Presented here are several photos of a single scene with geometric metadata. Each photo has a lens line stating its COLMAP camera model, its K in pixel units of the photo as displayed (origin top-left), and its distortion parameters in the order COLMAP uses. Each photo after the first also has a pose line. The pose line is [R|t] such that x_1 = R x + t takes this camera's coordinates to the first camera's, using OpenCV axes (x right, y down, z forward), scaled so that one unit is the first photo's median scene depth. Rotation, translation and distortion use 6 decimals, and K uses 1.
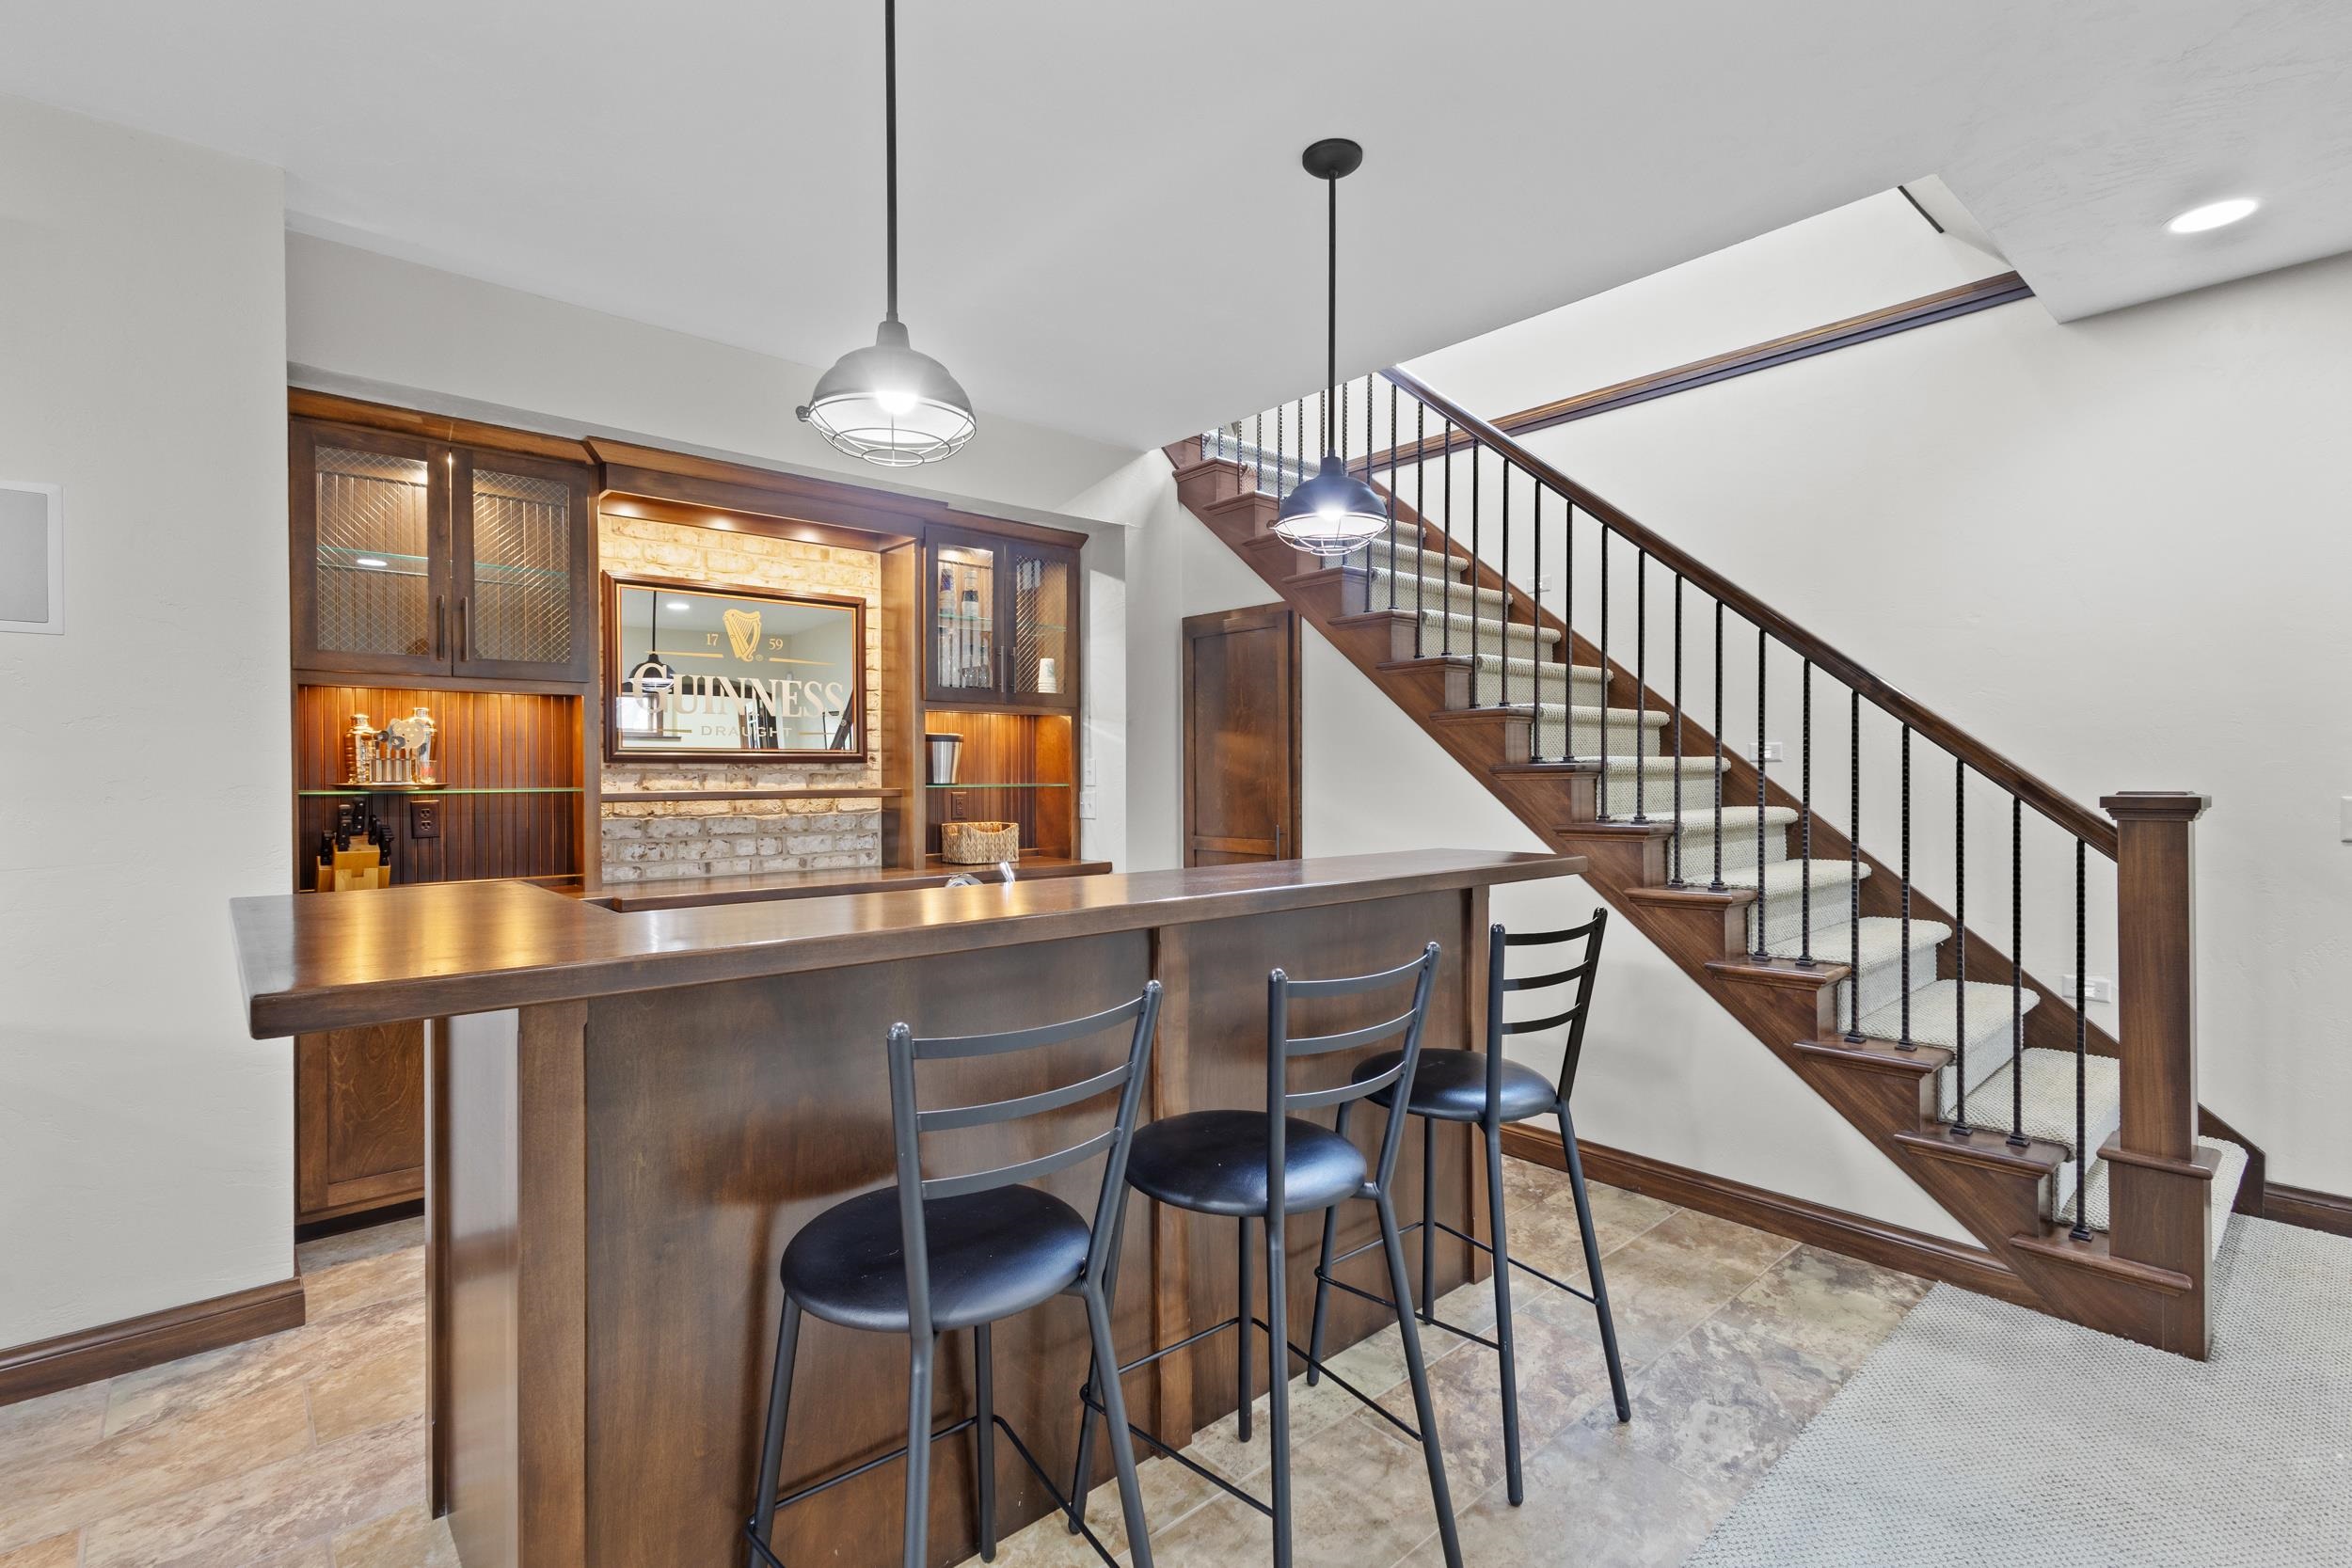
lens RADIAL K [[1074.9, 0, 1173.0], [0, 1074.9, 782.3], [0, 0, 1]] dist [-0.002515, -0.001541]
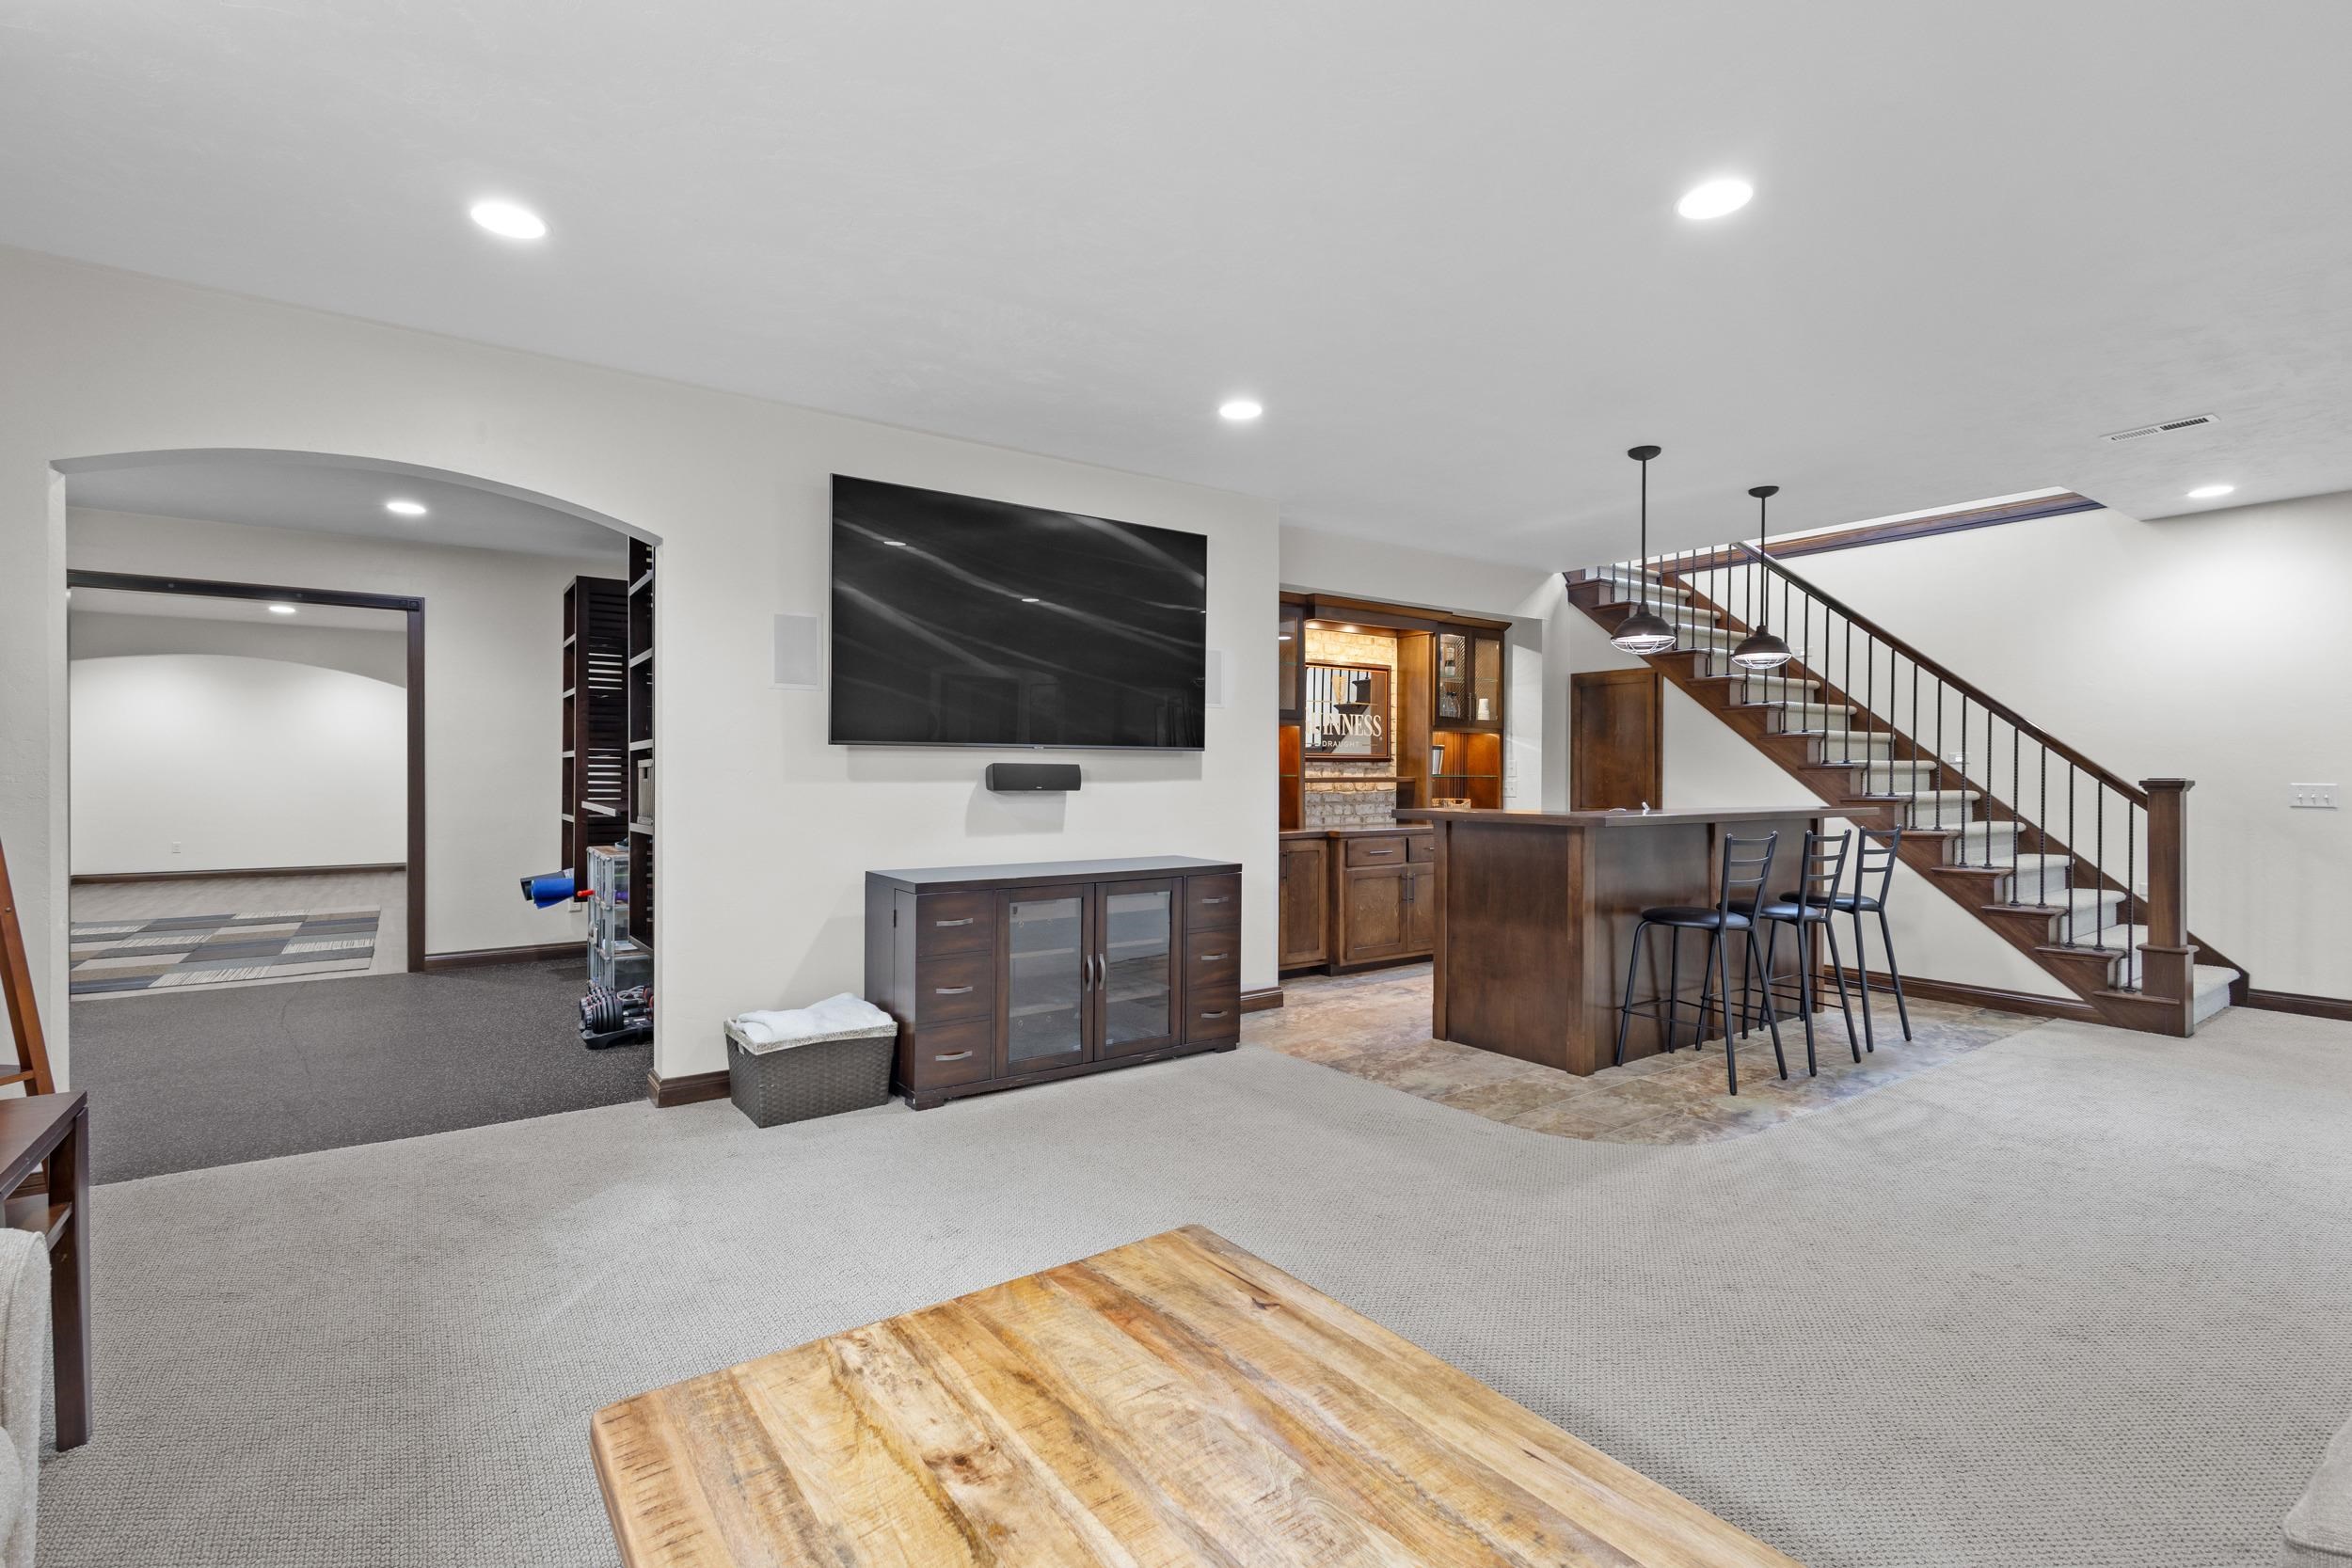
lens RADIAL K [[1074.9, 0, 1166.1], [0, 1074.9, 780.7], [0, 0, 1]] dist [-0.002515, -0.001541]
pose [[0.994168, 0.007843, -0.107554, -0.542568], [-0.008259, 0.999960, -0.003421, 0.023946], [0.107523, 0.004289, 0.994193, -0.868124]]
